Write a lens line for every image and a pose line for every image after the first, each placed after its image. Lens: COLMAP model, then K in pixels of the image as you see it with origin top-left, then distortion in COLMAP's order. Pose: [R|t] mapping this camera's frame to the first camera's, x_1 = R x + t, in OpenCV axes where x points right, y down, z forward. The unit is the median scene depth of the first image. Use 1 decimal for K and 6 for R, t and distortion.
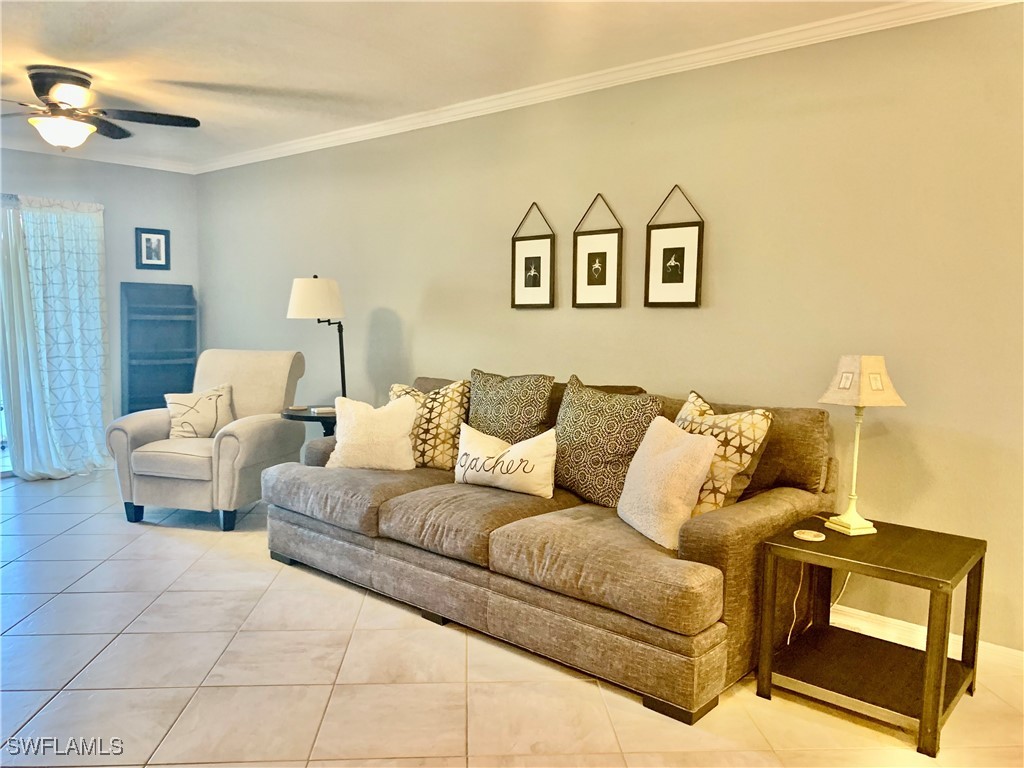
lens RADIAL K [[813.7, 0, 517.0], [0, 813.7, 381.7], [0, 0, 1]] dist [0.002528, -0.001422]
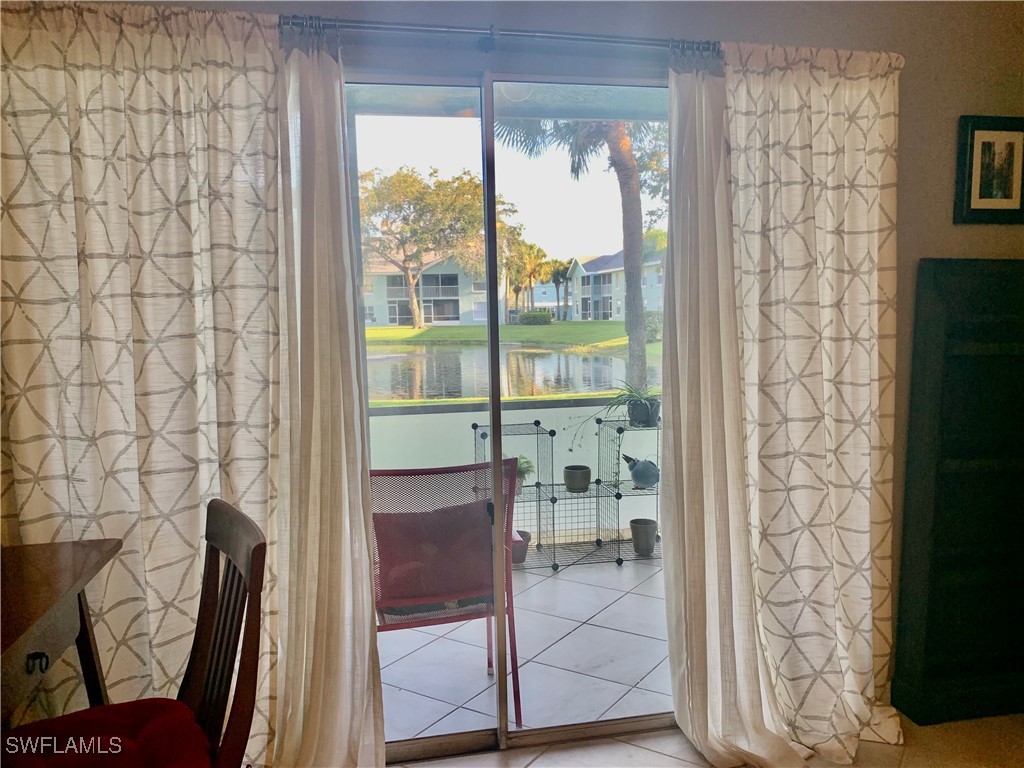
lens RADIAL K [[813.7, 0, 513.4], [0, 813.7, 385.9], [0, 0, 1]] dist [0.002528, -0.001422]
pose [[0.834826, 0.042696, -0.548856, -0.457013], [-0.028927, 0.999013, 0.033715, -0.072562], [0.549754, -0.012269, 0.835237, 0.596081]]
